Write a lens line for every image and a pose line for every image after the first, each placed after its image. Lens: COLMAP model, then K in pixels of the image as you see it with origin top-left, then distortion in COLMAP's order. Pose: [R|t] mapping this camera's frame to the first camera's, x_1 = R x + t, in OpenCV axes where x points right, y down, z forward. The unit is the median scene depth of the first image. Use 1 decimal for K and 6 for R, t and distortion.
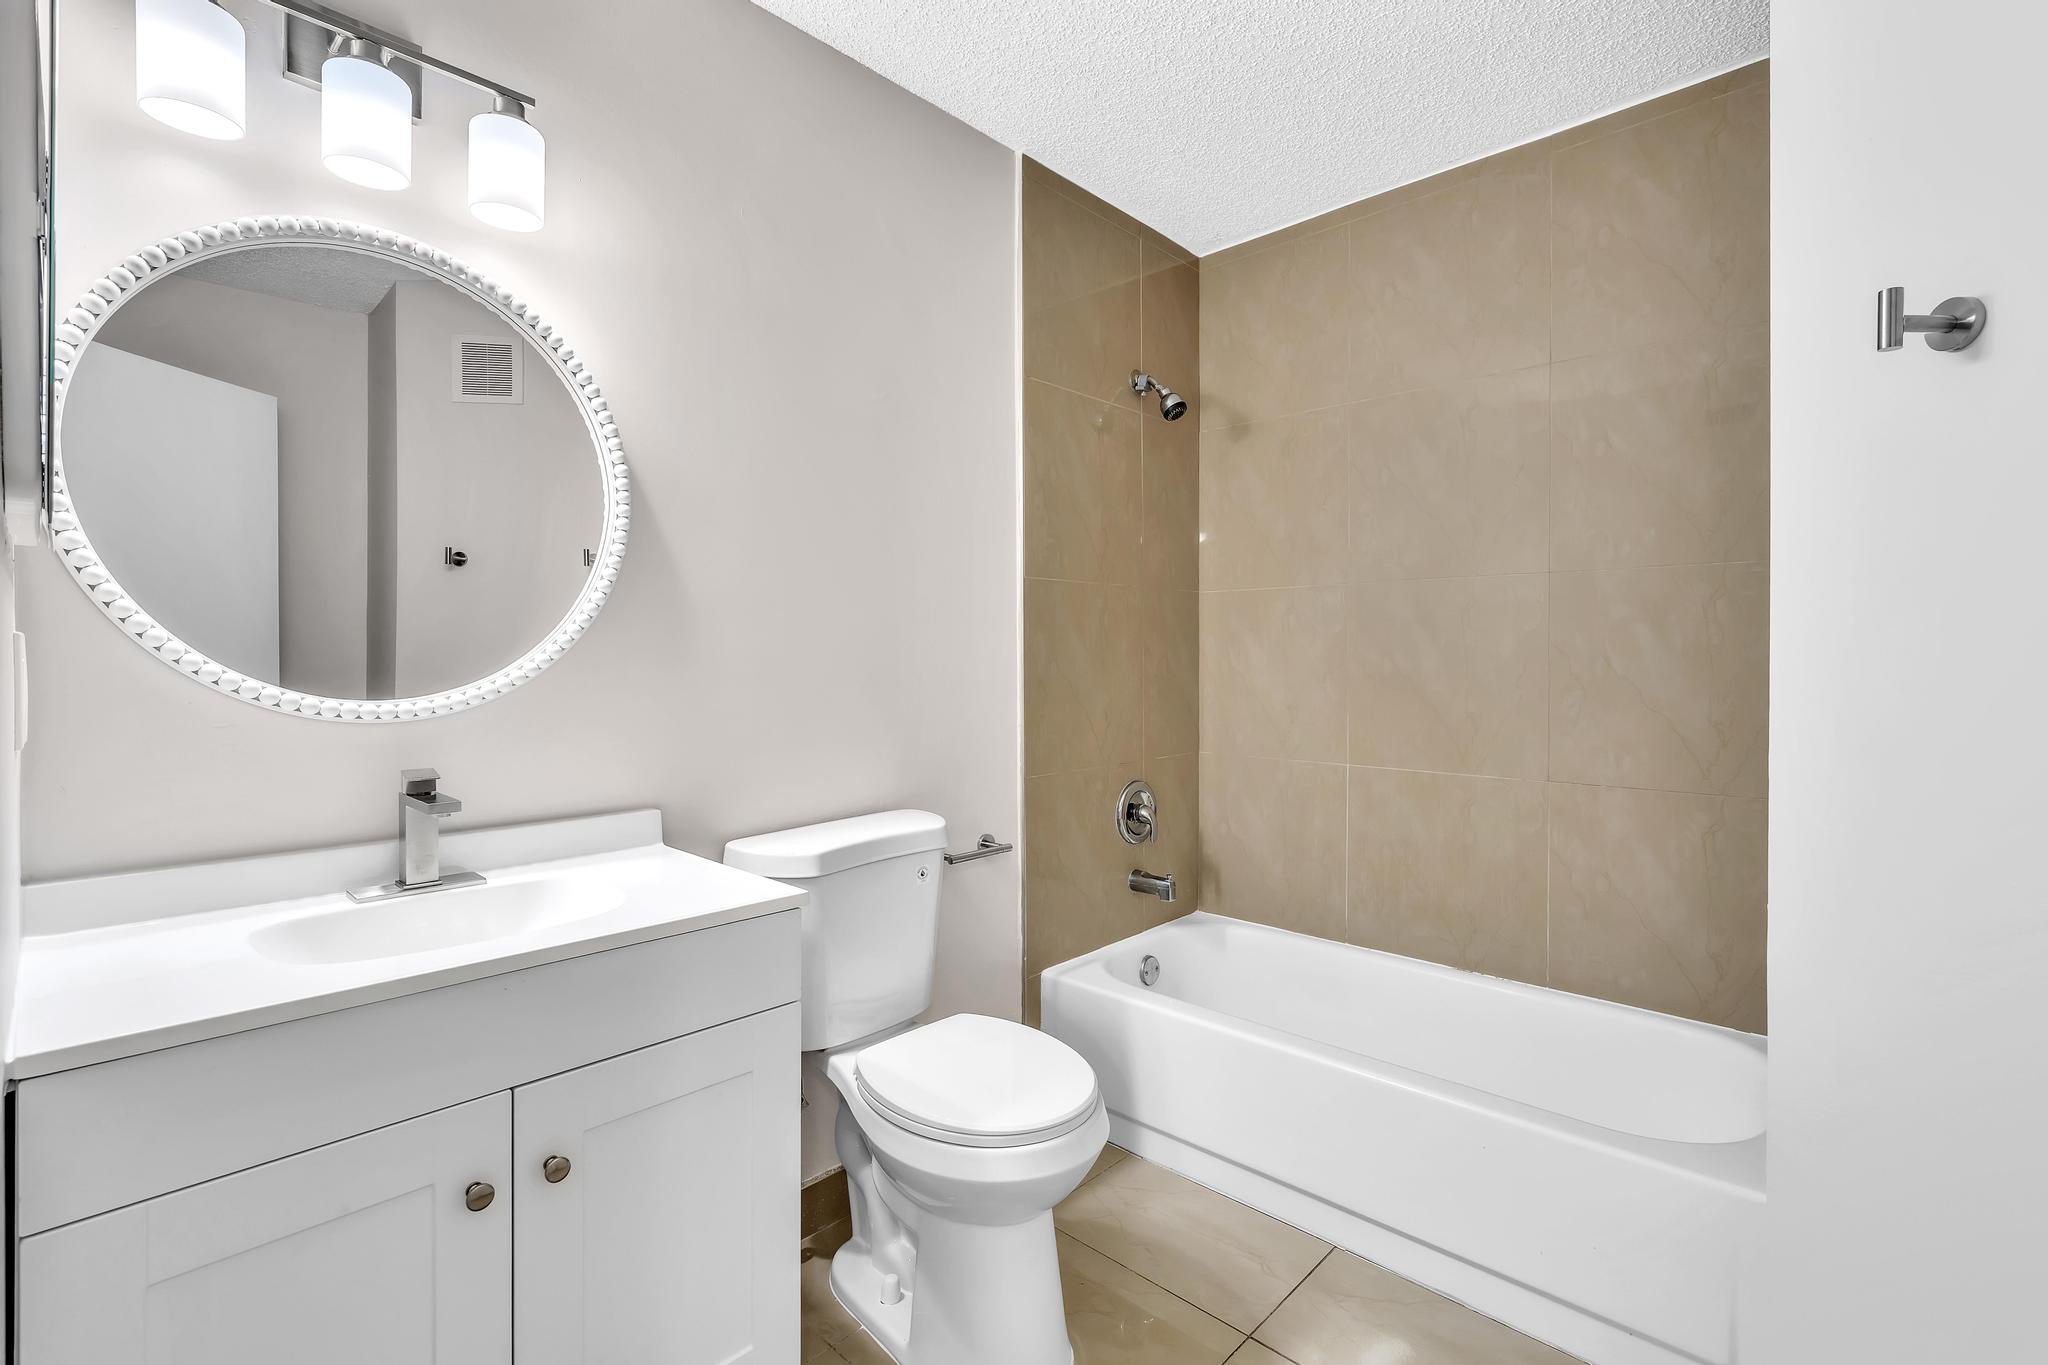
lens RADIAL K [[918.0, 0, 1025.7], [0, 918.0, 664.1], [0, 0, 1]] dist [-0.007408, 0.002335]
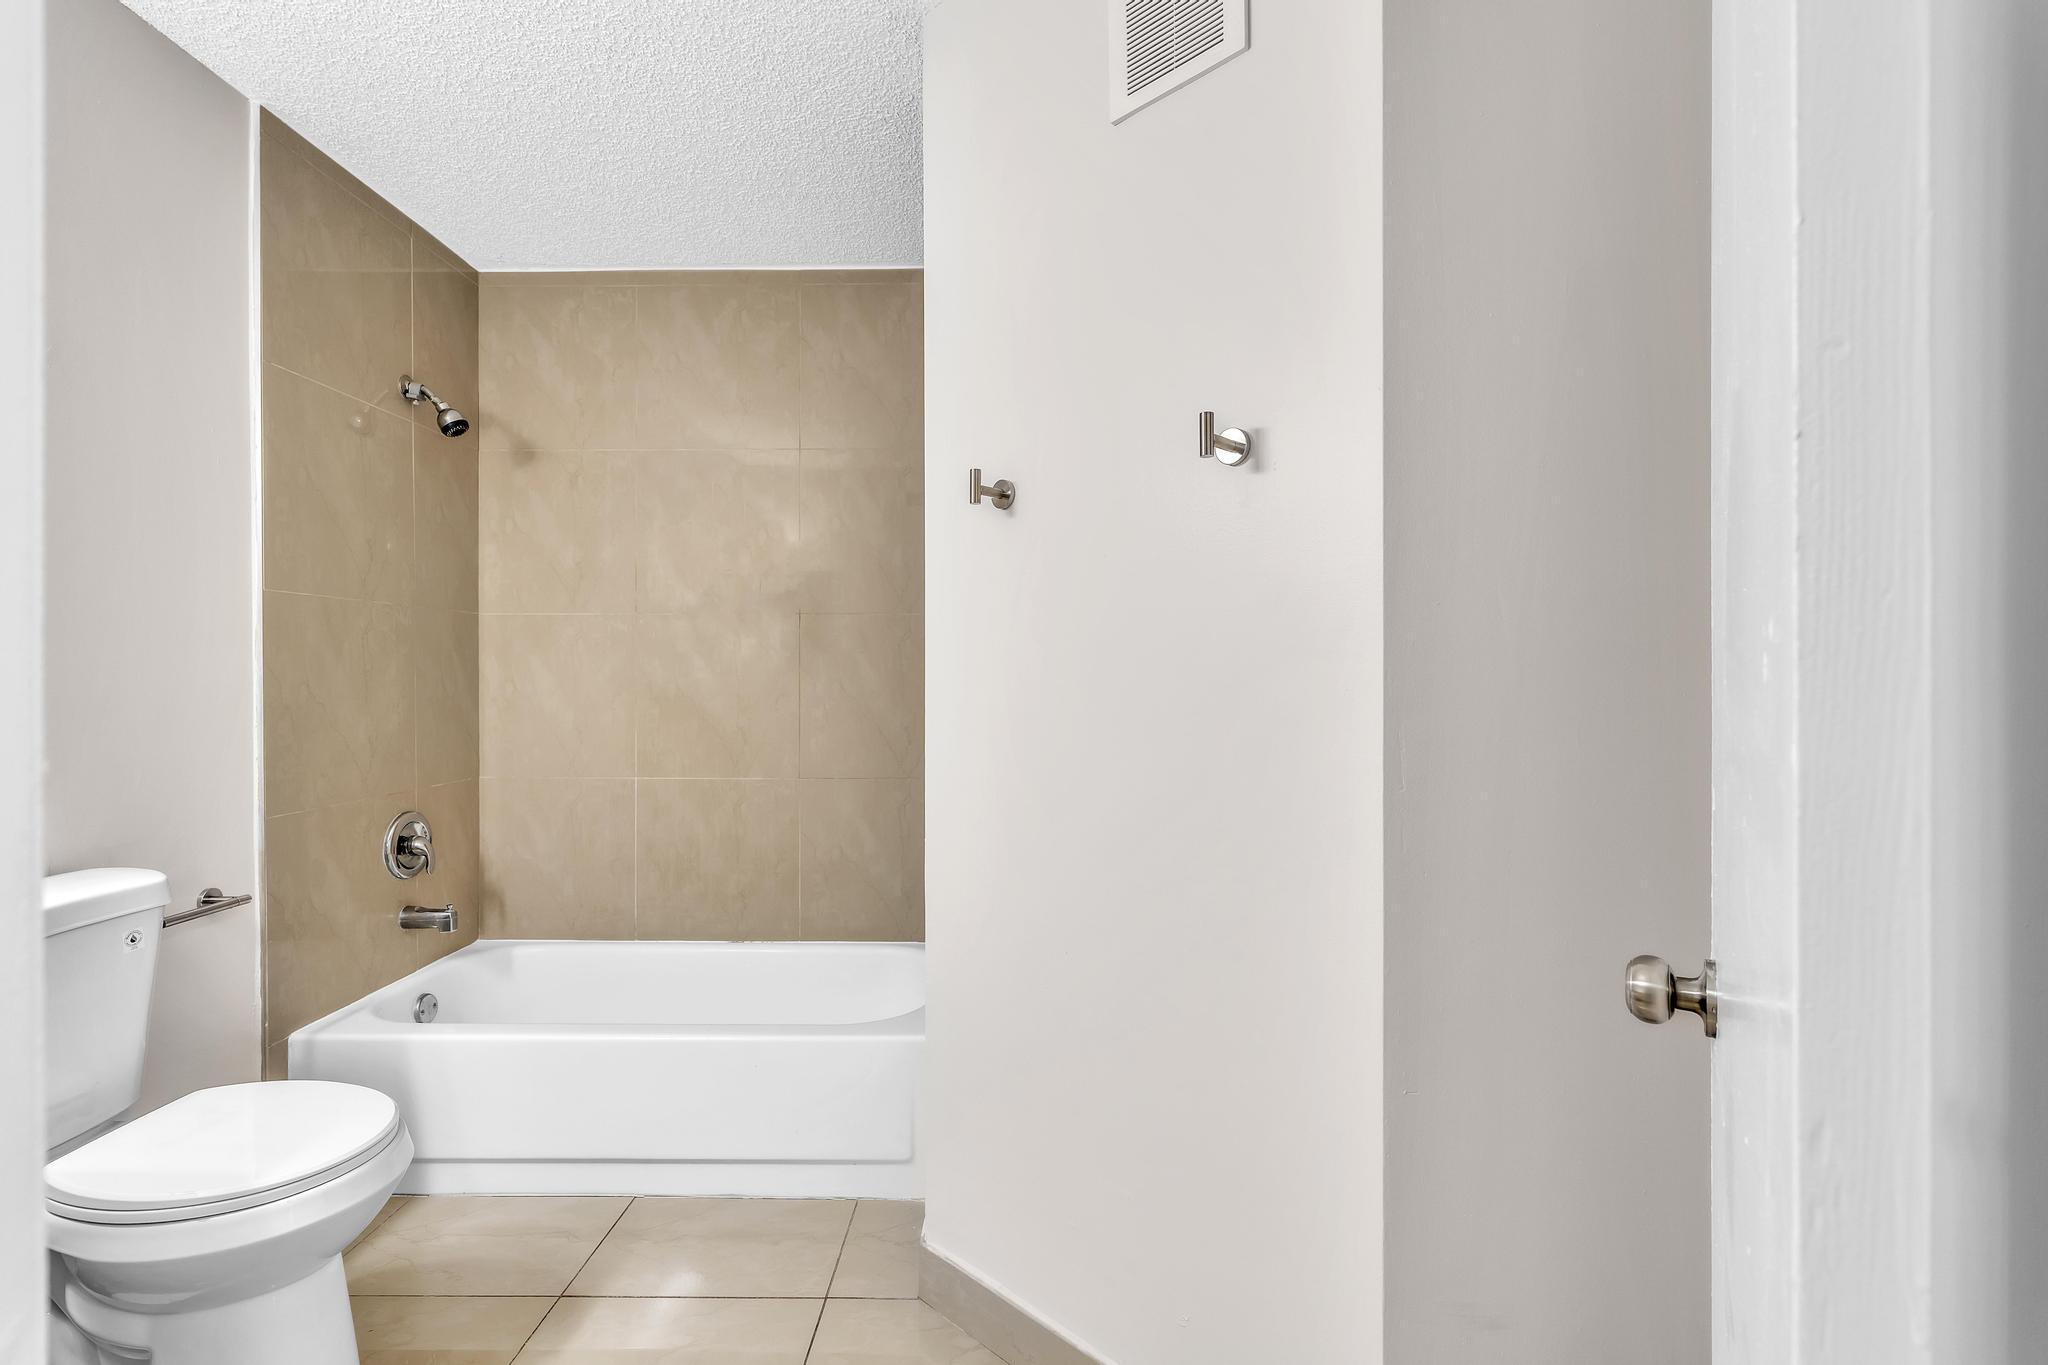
lens RADIAL K [[918.0, 0, 1026.1], [0, 918.0, 678.5], [0, 0, 1]] dist [-0.007408, 0.002335]
pose [[0.724412, -0.000543, 0.689367, -0.074248], [0.004881, 0.999979, -0.004342, -0.002414], [-0.689350, 0.006510, 0.724399, -0.131891]]
